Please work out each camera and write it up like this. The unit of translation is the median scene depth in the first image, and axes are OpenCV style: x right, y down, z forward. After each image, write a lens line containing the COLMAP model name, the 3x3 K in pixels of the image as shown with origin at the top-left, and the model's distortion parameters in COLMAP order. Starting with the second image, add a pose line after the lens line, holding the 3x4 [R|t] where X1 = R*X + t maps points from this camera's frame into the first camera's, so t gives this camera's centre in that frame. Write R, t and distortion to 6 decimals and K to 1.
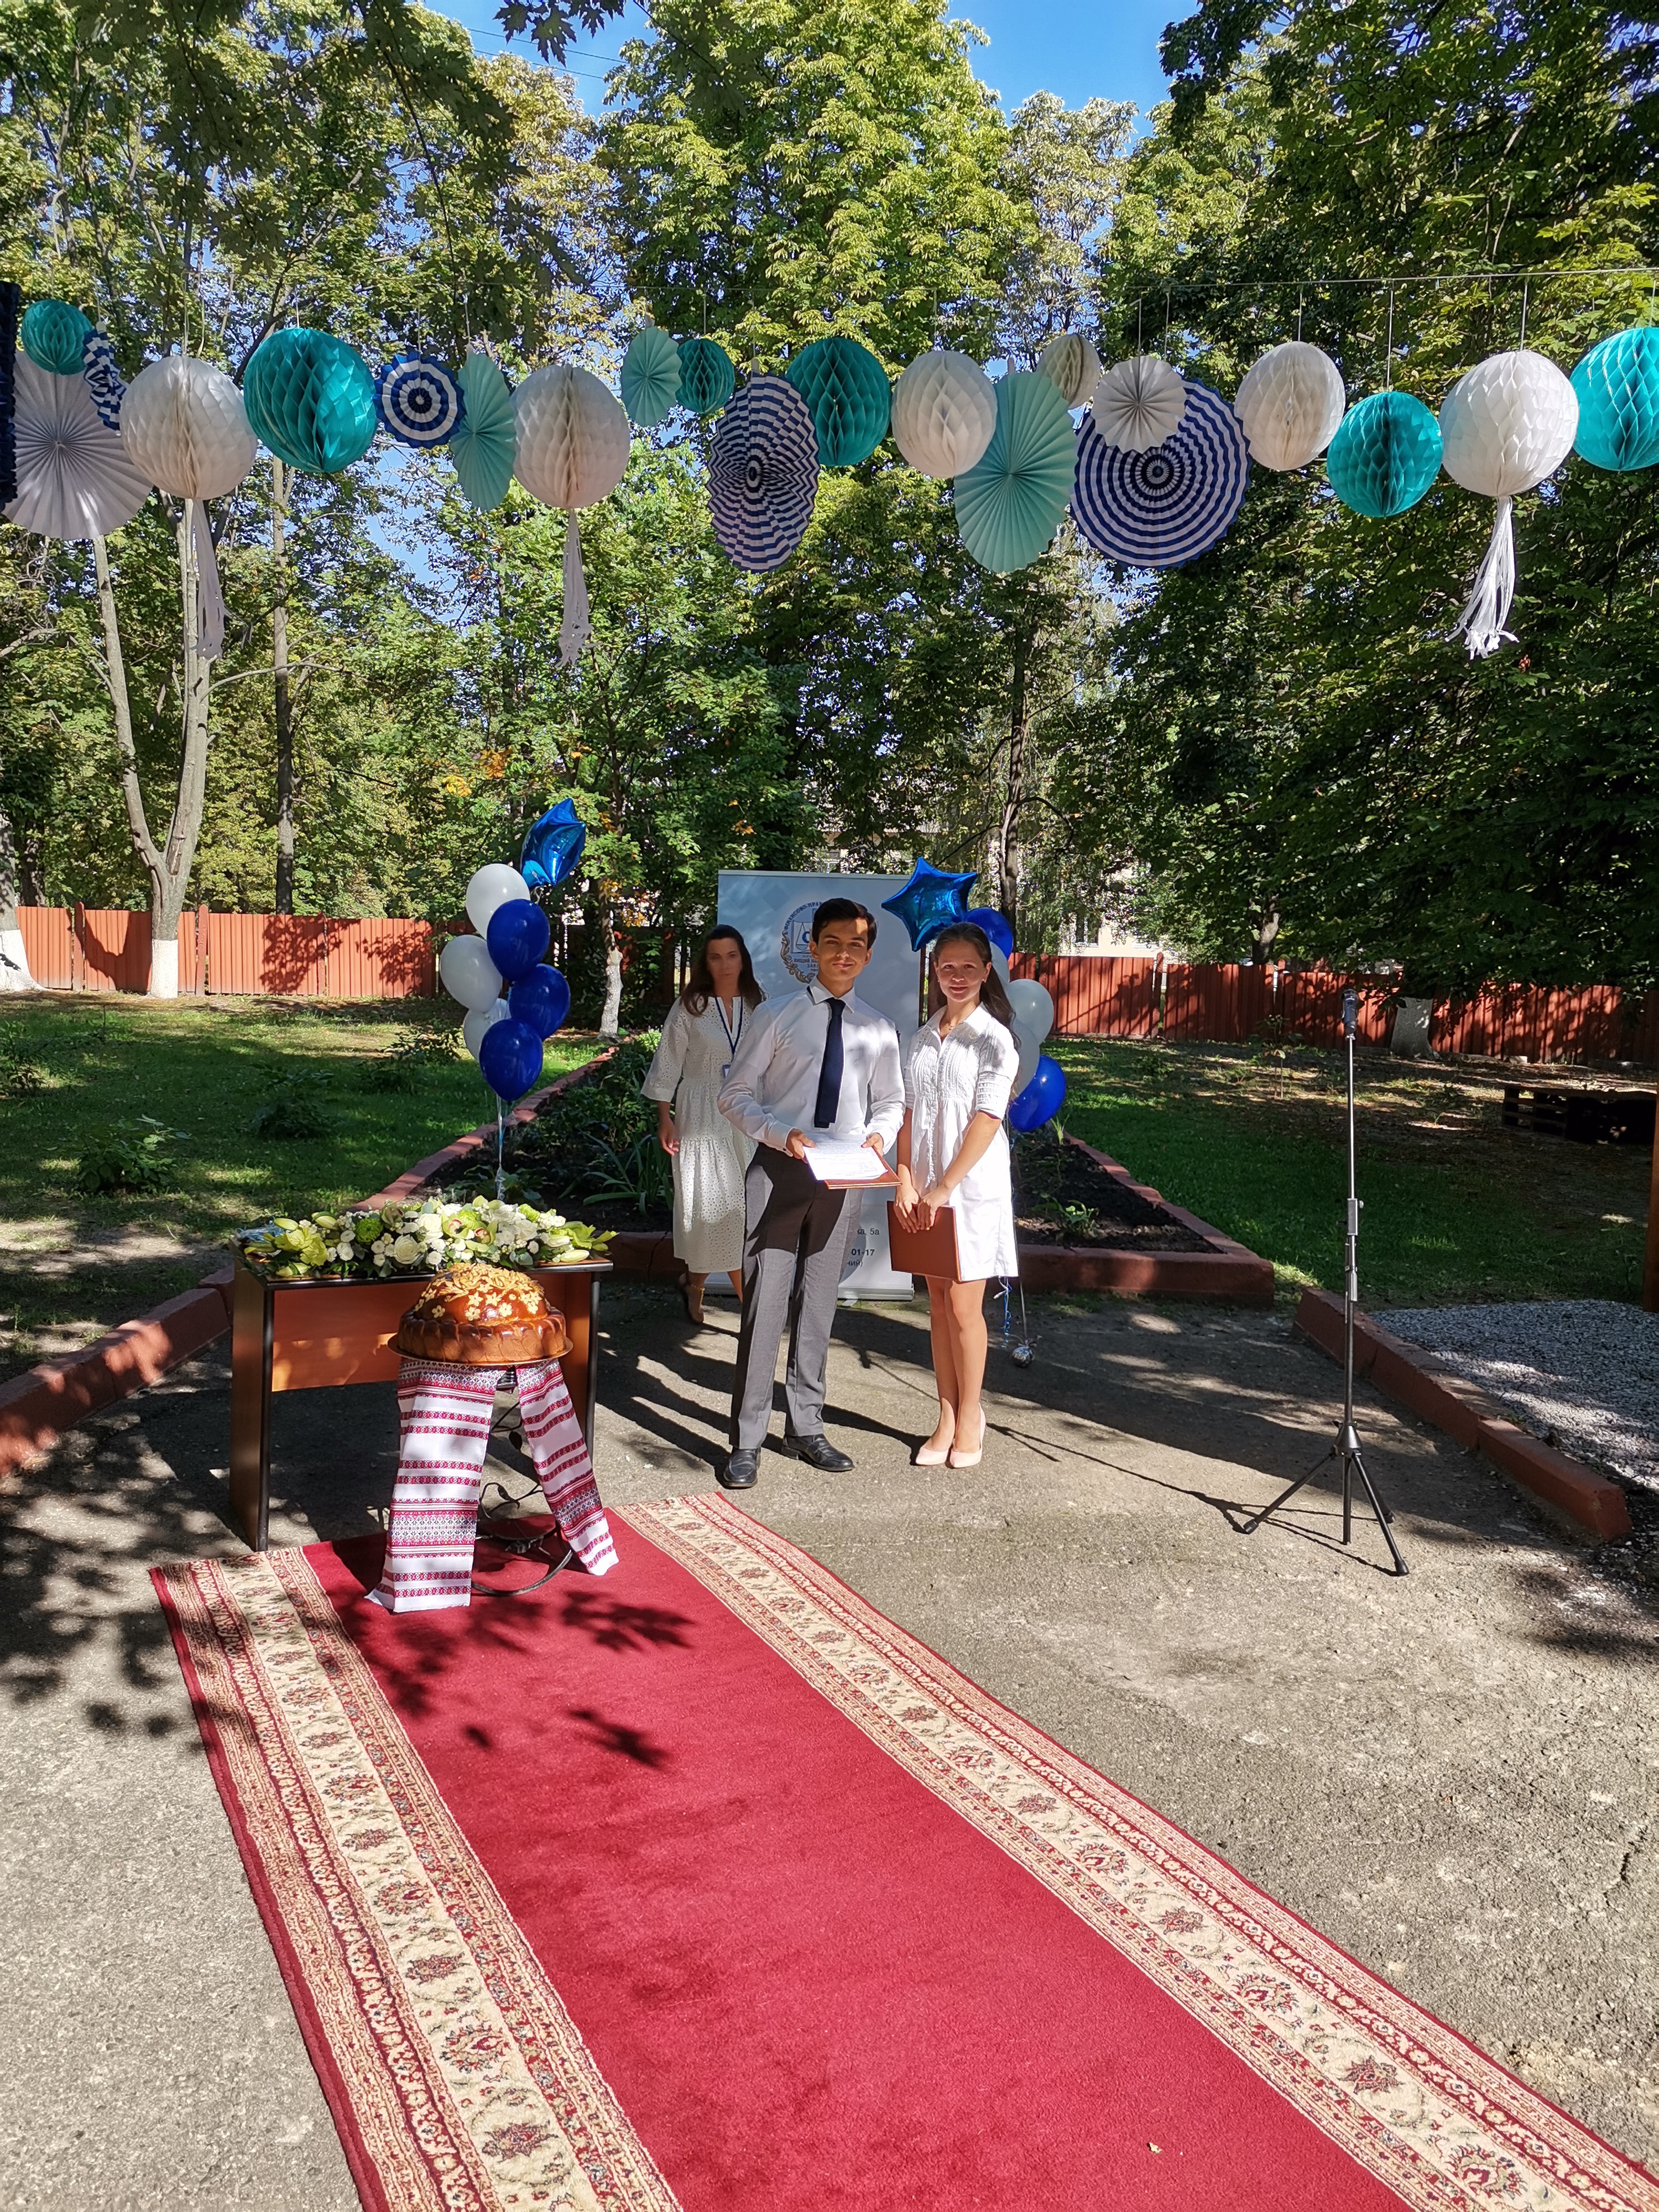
lens RADIAL K [[1667.7, 0, 810.9], [0, 1667.7, 1119.5], [0, 0, 1]] dist [0.058112, -0.077320]
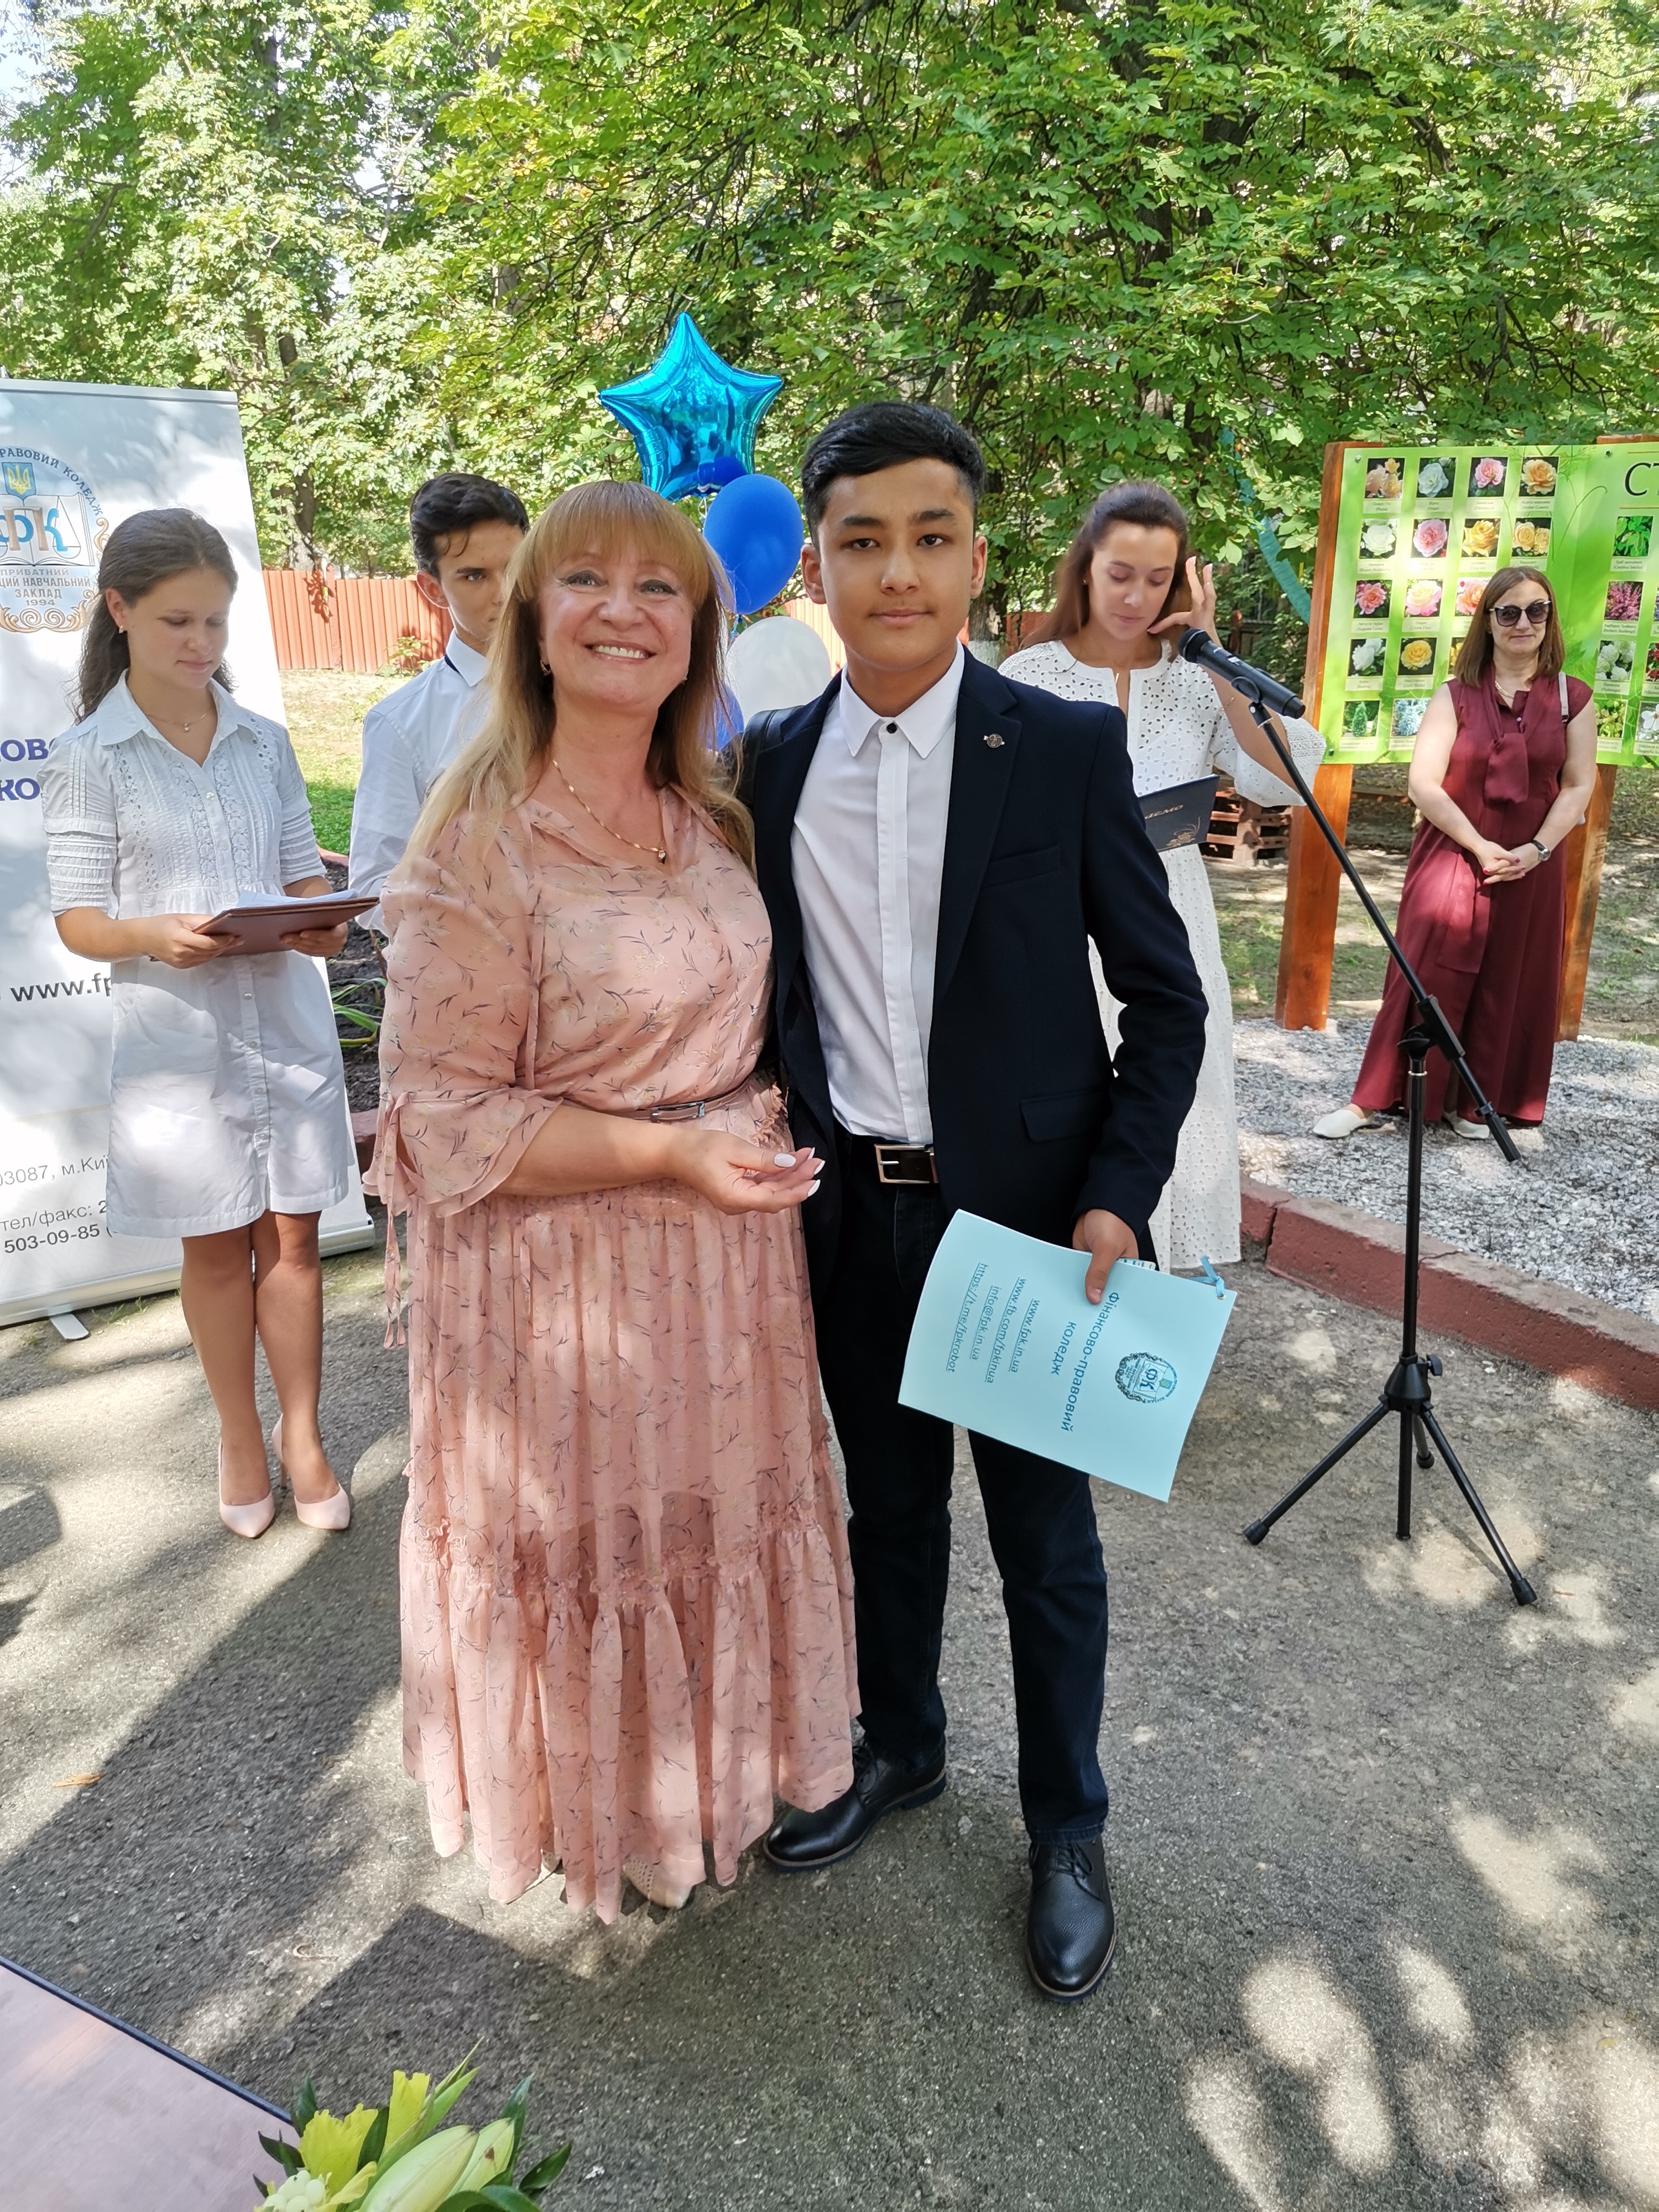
lens RADIAL K [[1667.7, 0, 820.6], [0, 1667.7, 1102.2], [0, 0, 1]] dist [0.058112, -0.077320]
pose [[0.817888, -0.198559, 0.540031, -0.023499], [0.076111, 0.967656, 0.240517, -0.015726], [-0.570322, -0.155614, 0.806547, 0.120386]]
